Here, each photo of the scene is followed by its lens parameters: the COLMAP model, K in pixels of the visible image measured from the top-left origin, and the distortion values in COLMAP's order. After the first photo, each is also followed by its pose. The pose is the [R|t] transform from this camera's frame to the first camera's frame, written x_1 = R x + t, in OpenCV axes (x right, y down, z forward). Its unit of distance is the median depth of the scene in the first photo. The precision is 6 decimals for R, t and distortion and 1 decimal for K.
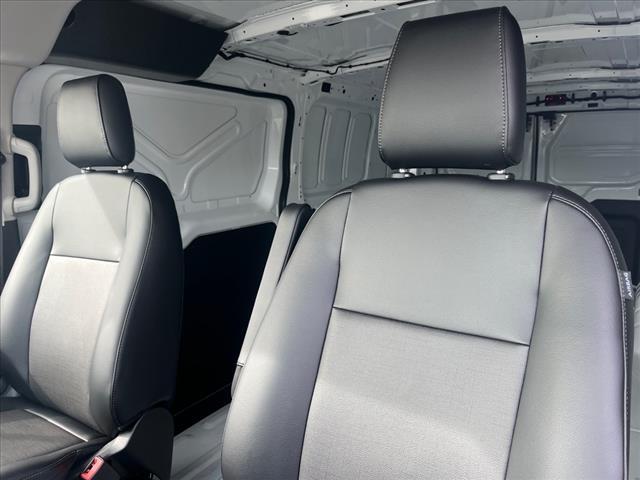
lens RADIAL K [[476.6, 0, 318.5], [0, 476.6, 241.5], [0, 0, 1]] dist [0.003965, -0.045135]
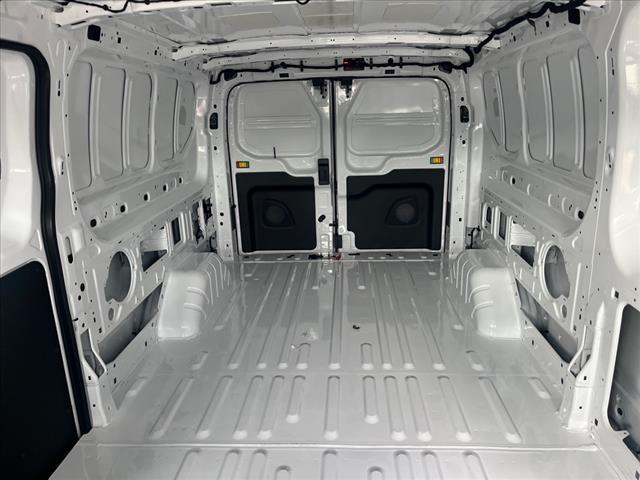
lens RADIAL K [[476.6, 0, 323.2], [0, 476.6, 240.5], [0, 0, 1]] dist [0.003965, -0.045135]
pose [[0.866087, -0.130684, 0.482509, -0.046274], [0.088070, 0.990016, 0.110057, -0.069969], [-0.492074, -0.052824, 0.868949, 0.217795]]
